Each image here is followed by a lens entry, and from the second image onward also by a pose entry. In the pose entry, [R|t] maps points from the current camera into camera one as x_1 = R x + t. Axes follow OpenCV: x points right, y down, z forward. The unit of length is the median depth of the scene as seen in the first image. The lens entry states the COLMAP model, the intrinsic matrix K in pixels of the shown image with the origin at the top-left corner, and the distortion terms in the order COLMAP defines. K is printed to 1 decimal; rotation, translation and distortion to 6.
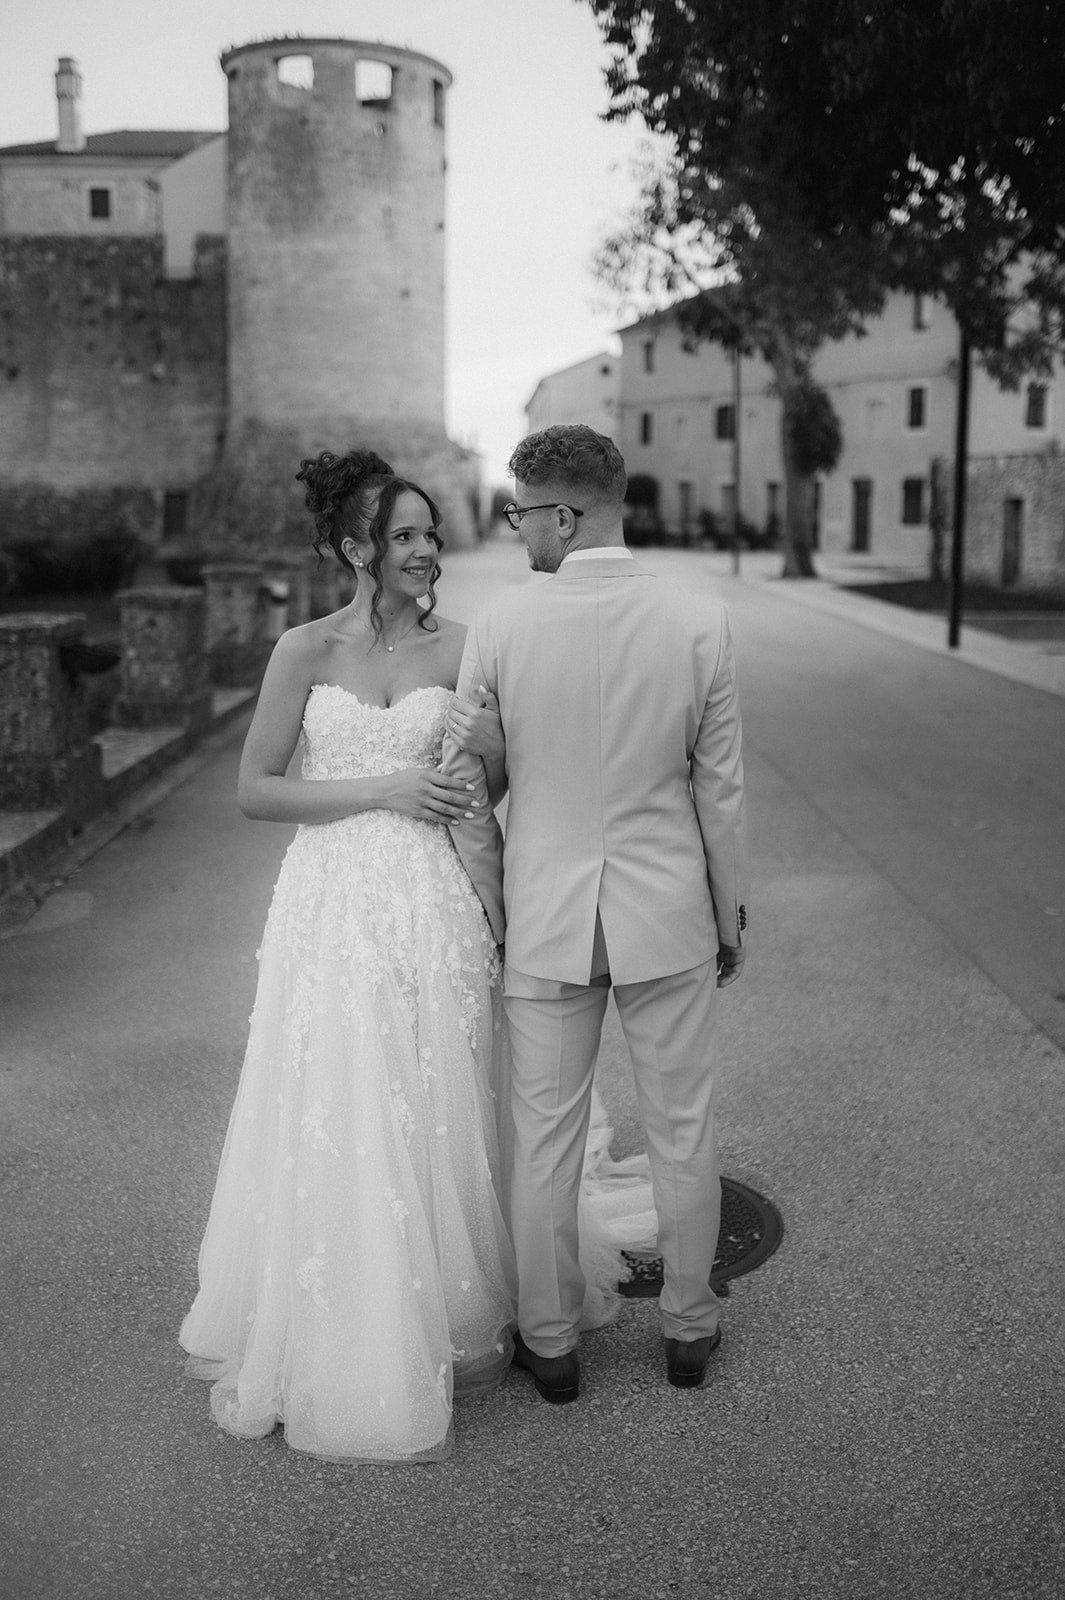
lens RADIAL K [[1534.1, 0, 605.1], [0, 1534.1, 755.3], [0, 0, 1]] dist [-0.043107, 0.000000]
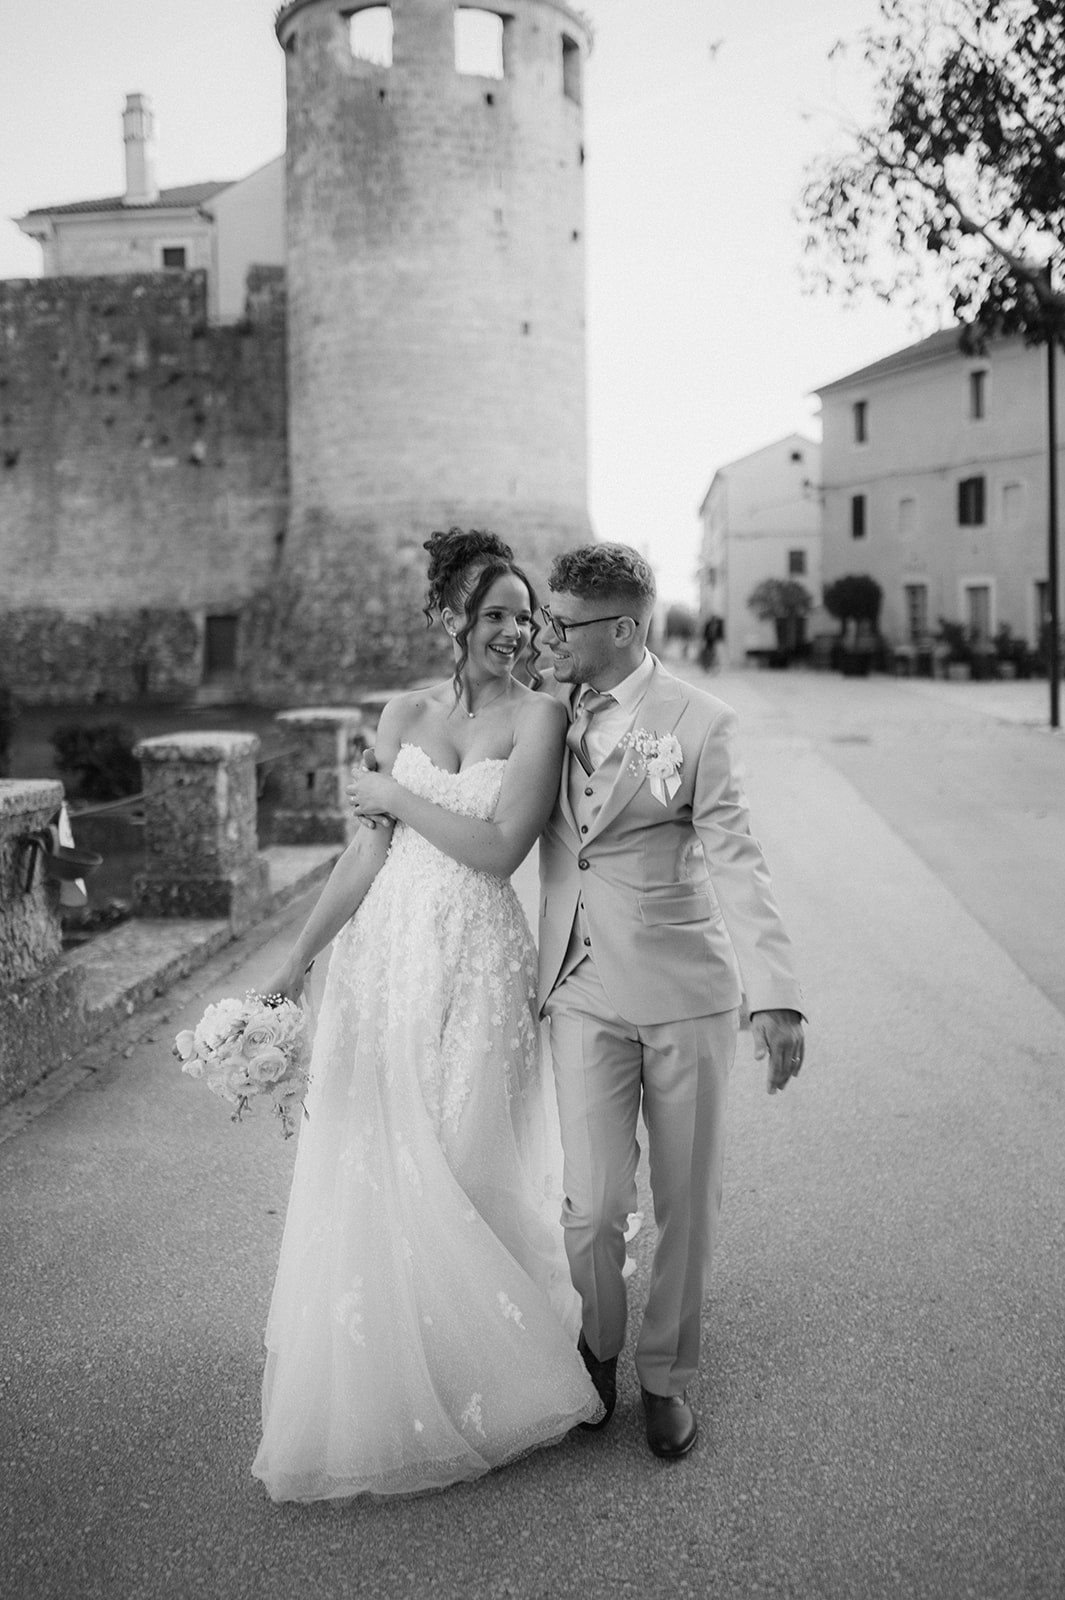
lens RADIAL K [[1624.7, 0, 589.7], [0, 1624.7, 805.5], [0, 0, 1]] dist [-0.050425, 0.000000]
pose [[0.992533, -0.010093, -0.121558, -0.011890], [0.003925, 0.998697, -0.050874, -0.041178], [0.121913, 0.050017, 0.991280, 0.262572]]
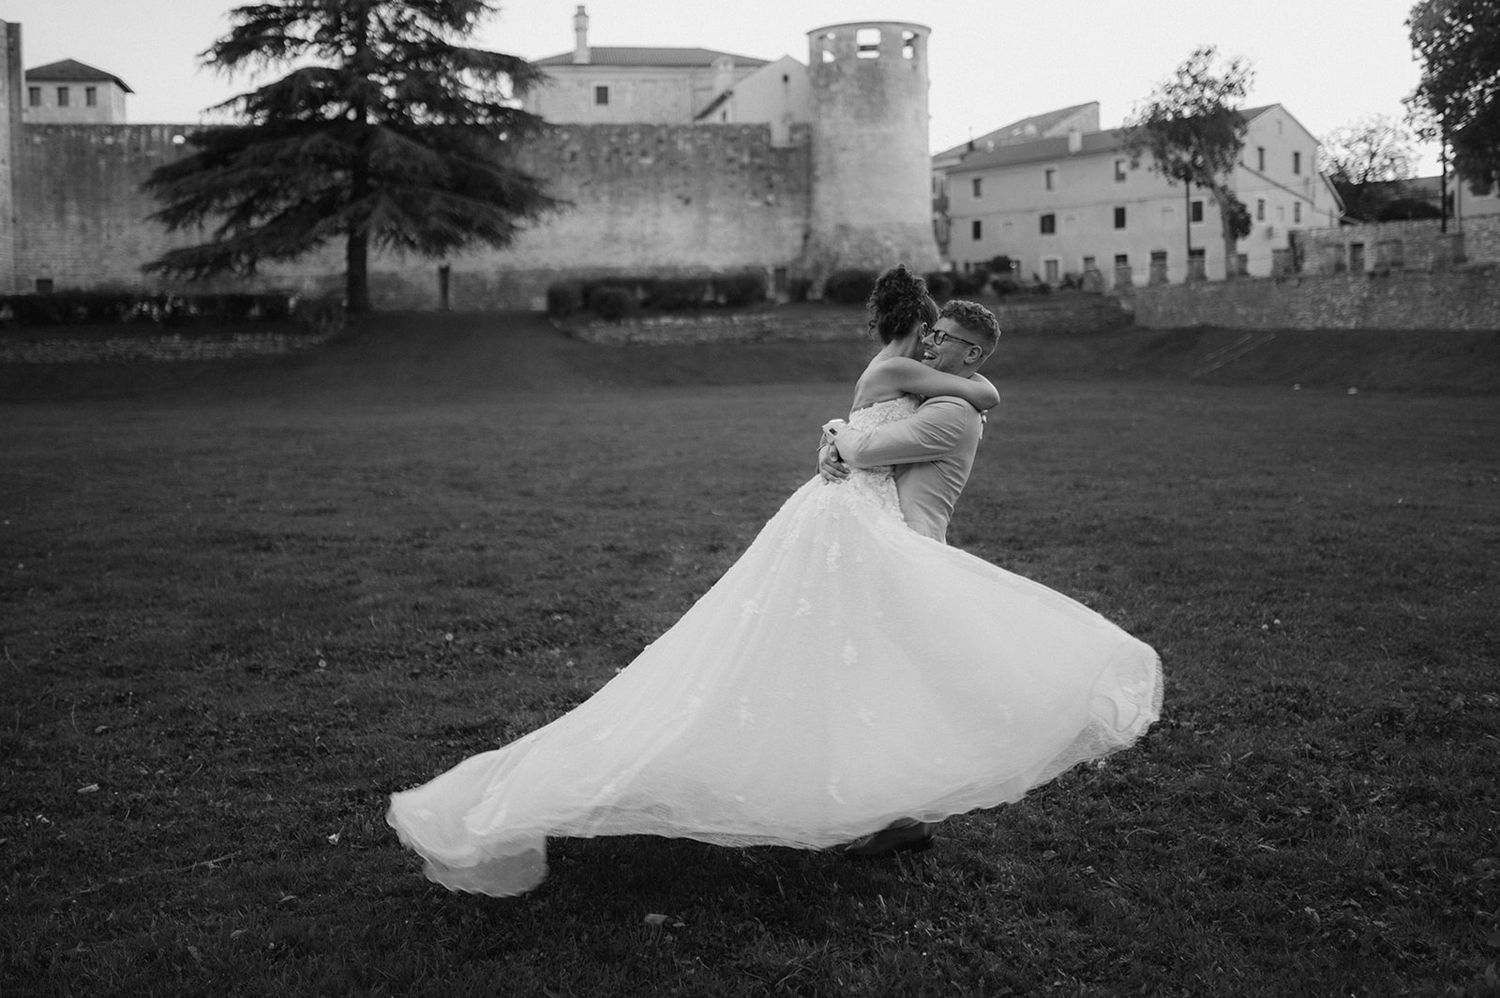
lens RADIAL K [[1523.1, 0, 661.4], [0, 1523.1, 415.2], [0, 0, 1]] dist [-0.050425, 0.000000]
pose [[0.992160, -0.036892, 0.119404, -0.649567], [0.049193, 0.993590, -0.101774, 0.167677], [-0.114884, 0.106850, 0.987616, -0.691993]]
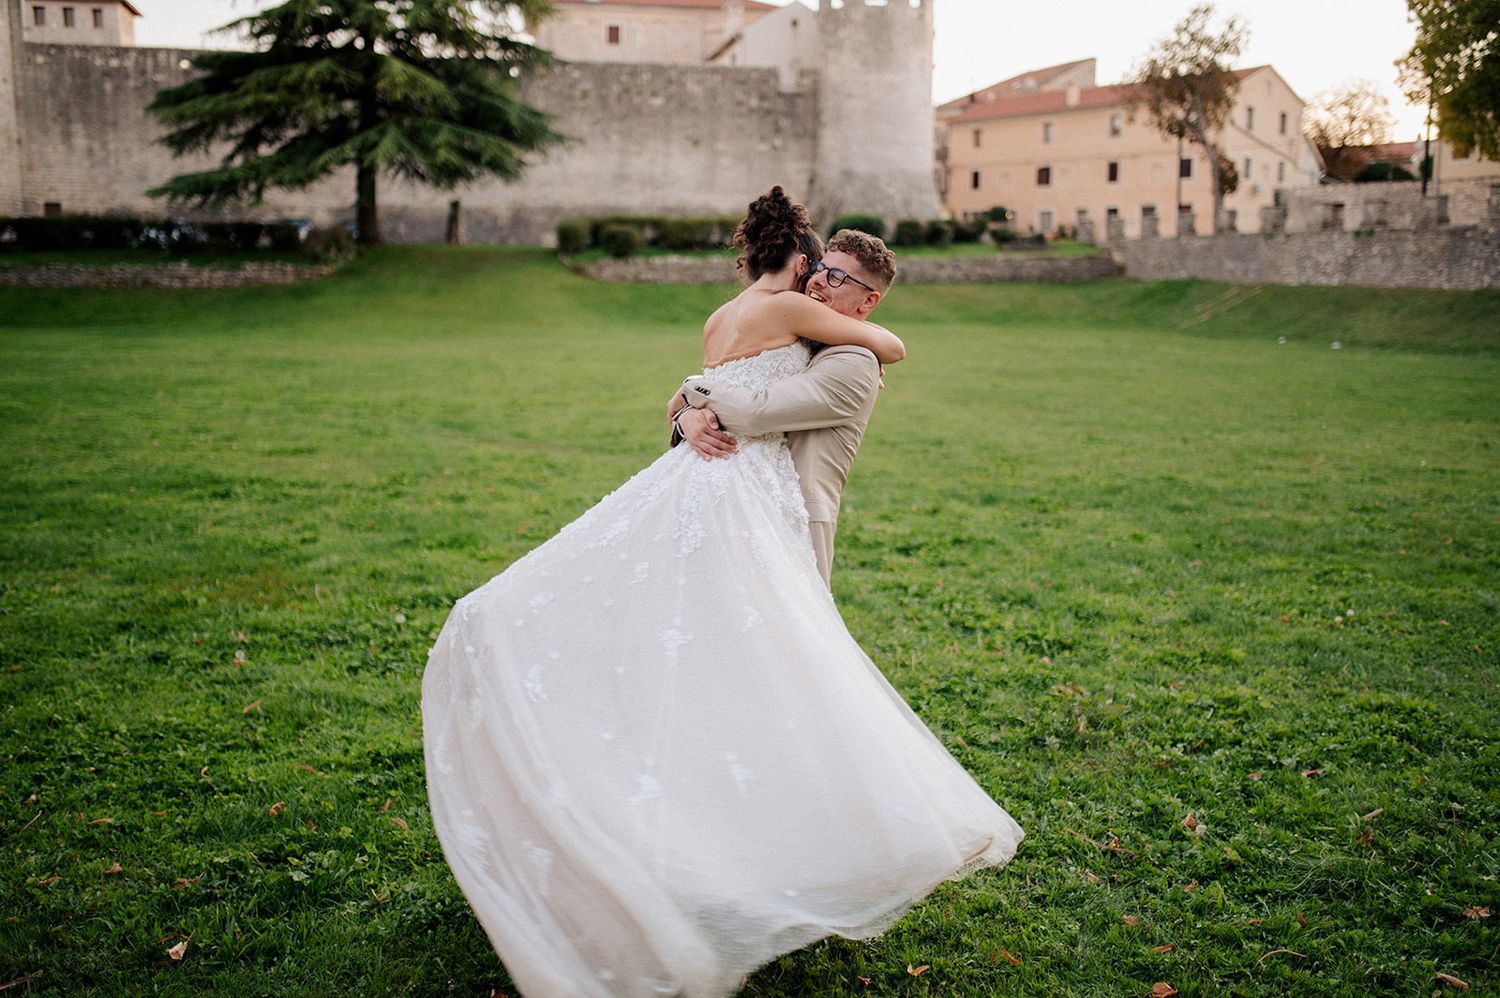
lens RADIAL K [[1438.2, 0, 751.3], [0, 1438.2, 493.4], [0, 0, 1]] dist [-0.043107, 0.000000]
pose [[0.984233, -0.032247, 0.173912, -0.644277], [0.033083, 0.999451, -0.001912, 0.163383], [-0.173755, 0.007636, 0.984759, -0.659217]]
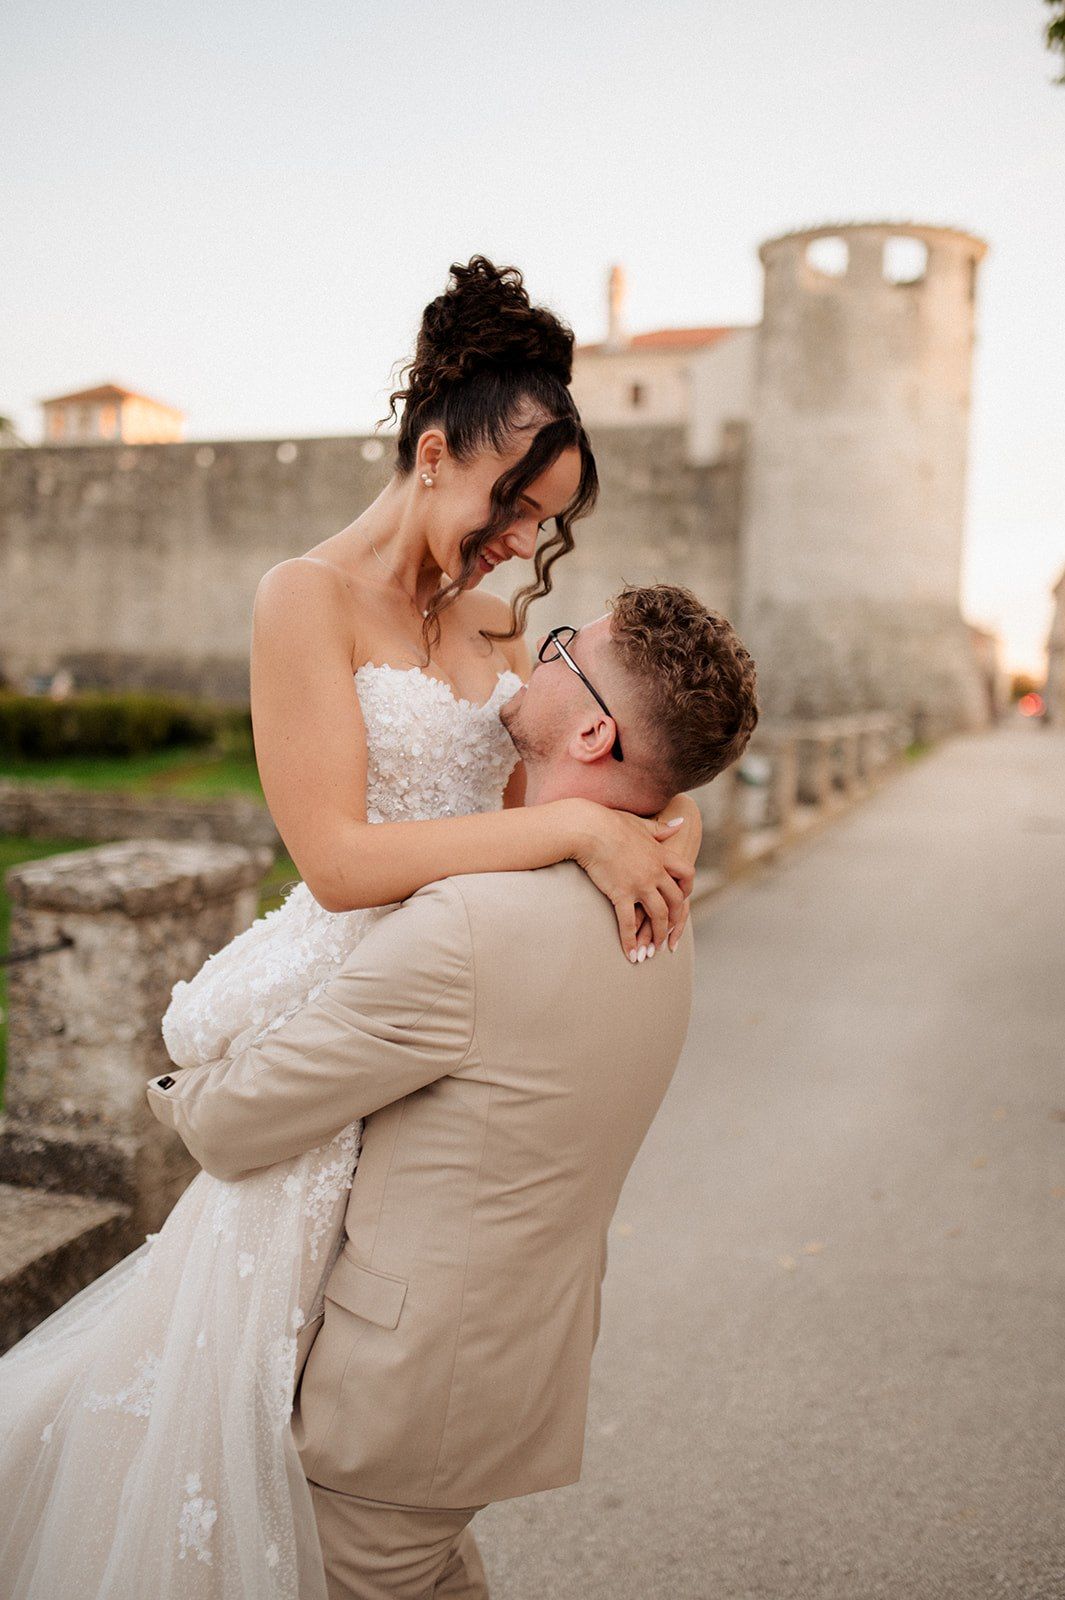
lens RADIAL K [[1534.1, 0, 538.0], [0, 1534.1, 806.5], [0, 0, 1]] dist [-0.043107, 0.000000]
pose [[0.930773, 0.048926, -0.362309, 0.000539], [-0.078845, 0.994548, -0.068251, -0.004707], [0.356994, 0.092093, 0.929556, 0.028533]]
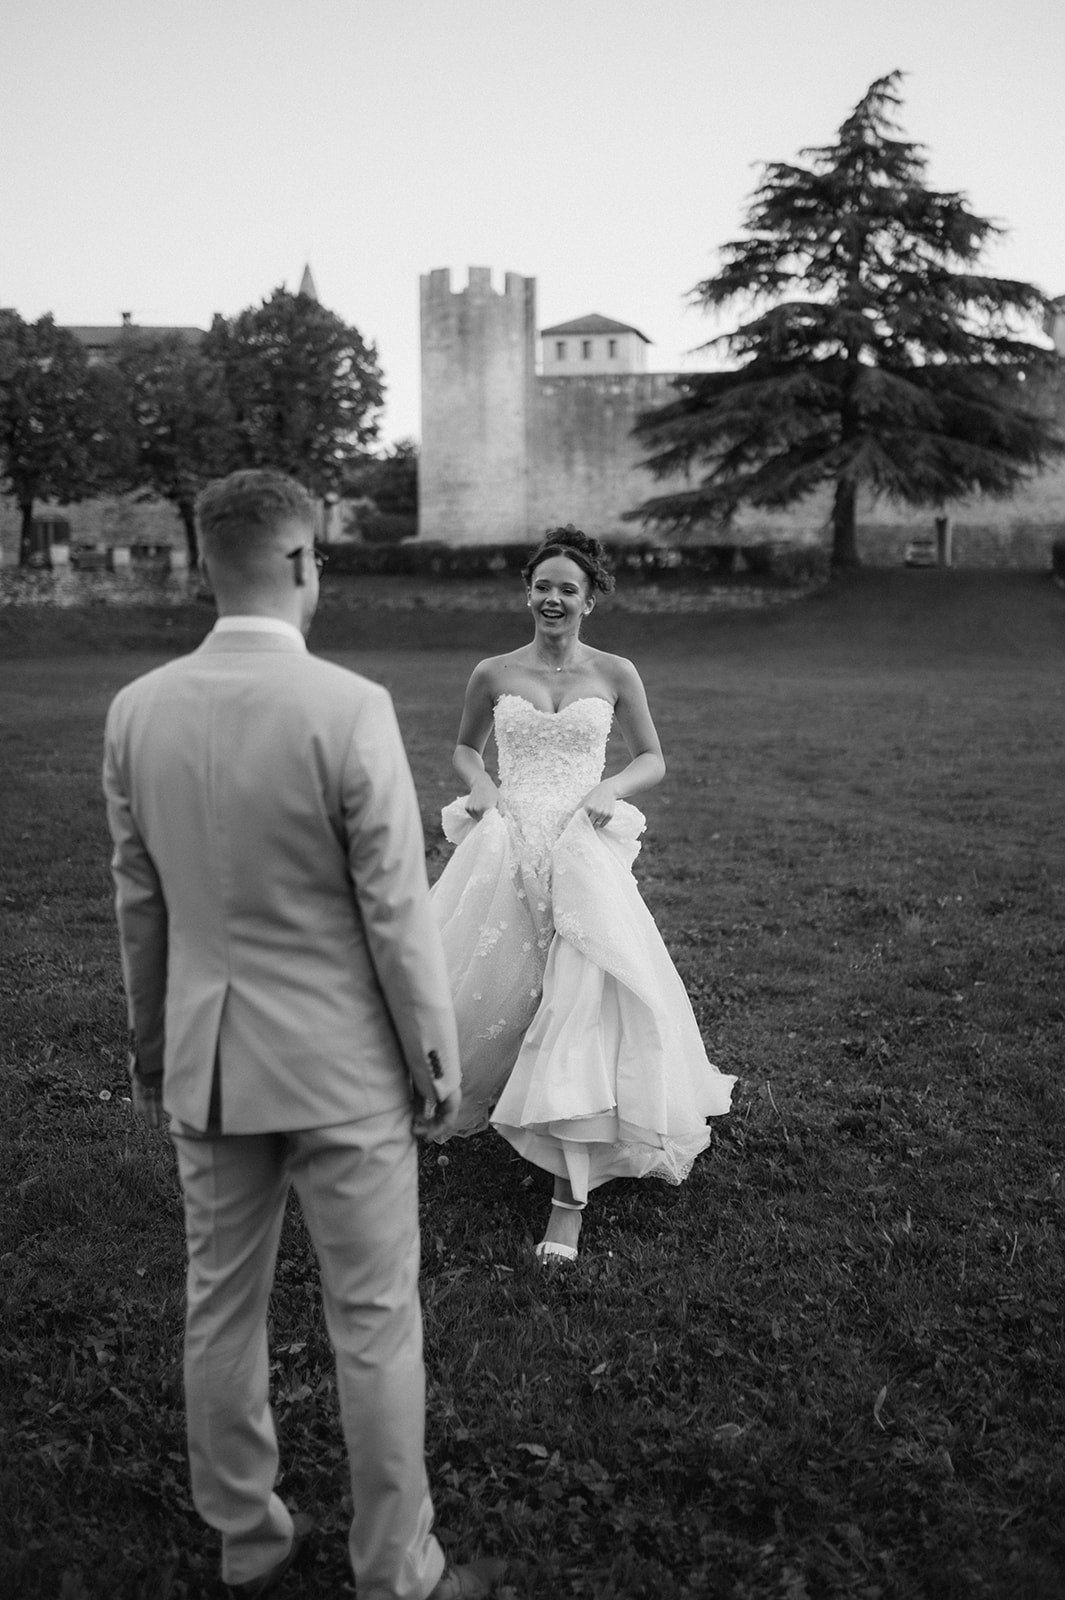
lens RADIAL K [[1534.1, 0, 615.7], [0, 1534.1, 755.1], [0, 0, 1]] dist [-0.043107, 0.000000]
pose [[0.966774, 0.012844, -0.255309, -0.609408], [-0.027257, 0.998223, -0.052997, 0.157691], [0.254174, 0.058195, 0.965406, -0.618517]]
